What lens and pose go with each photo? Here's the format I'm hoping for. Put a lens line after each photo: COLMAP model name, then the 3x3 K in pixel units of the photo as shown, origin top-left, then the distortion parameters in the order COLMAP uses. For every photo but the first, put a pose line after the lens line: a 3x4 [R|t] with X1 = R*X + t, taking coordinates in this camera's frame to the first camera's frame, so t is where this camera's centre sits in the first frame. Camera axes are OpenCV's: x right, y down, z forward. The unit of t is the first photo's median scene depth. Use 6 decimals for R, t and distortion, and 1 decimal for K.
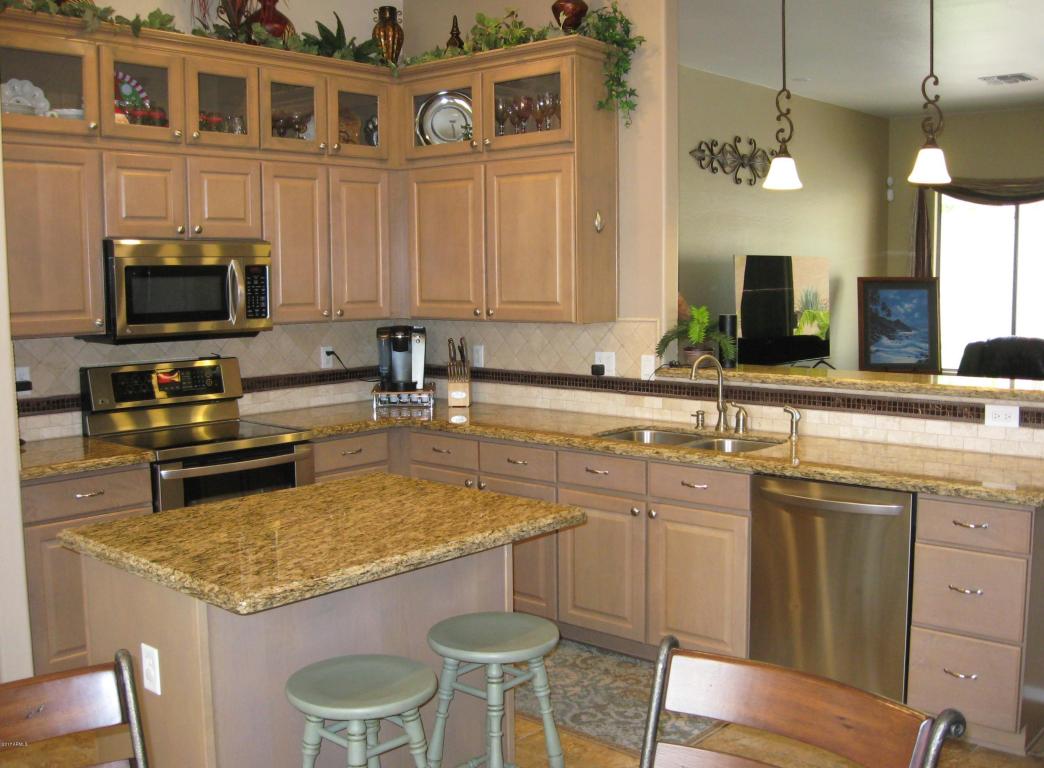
lens RADIAL K [[1097.9, 0, 522.0], [0, 1097.9, 384.0], [0, 0, 1]] dist [-0.125851, 0.013851]
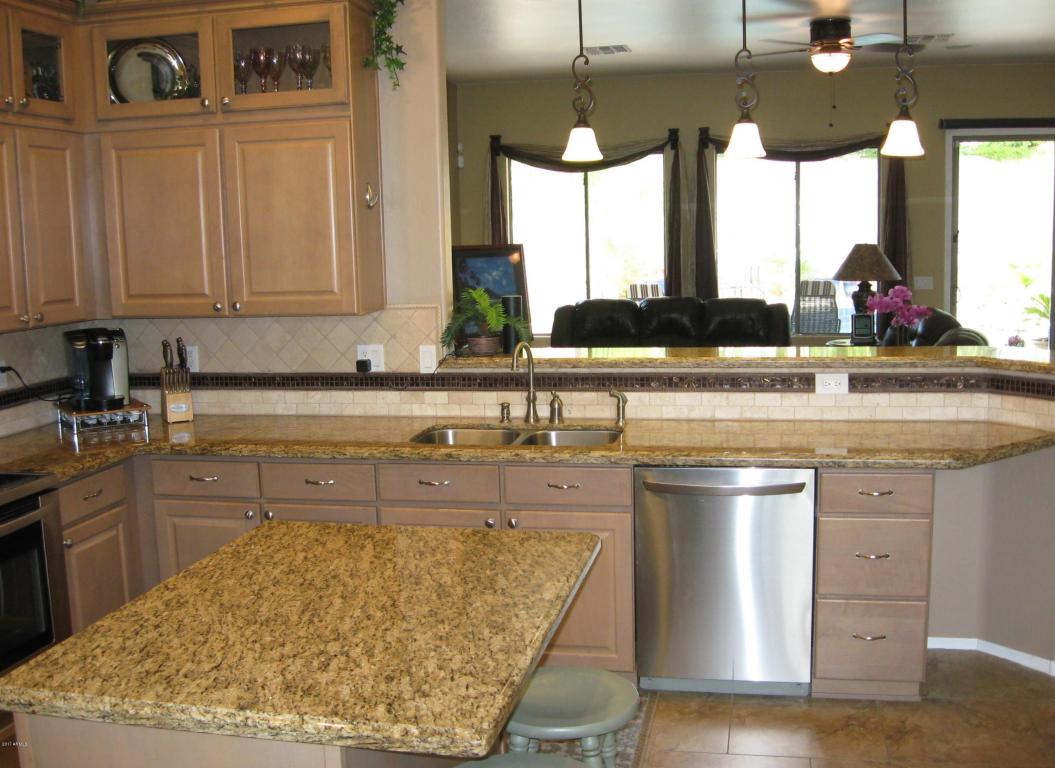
lens RADIAL K [[1127.2, 0, 527.5], [0, 1127.2, 384.0], [0, 0, 1]] dist [-0.133386, 0.028691]
pose [[0.865933, -0.082367, 0.493331, -0.275663], [0.068960, 0.996588, 0.045348, -0.031636], [-0.495383, -0.005248, 0.868659, 0.164454]]
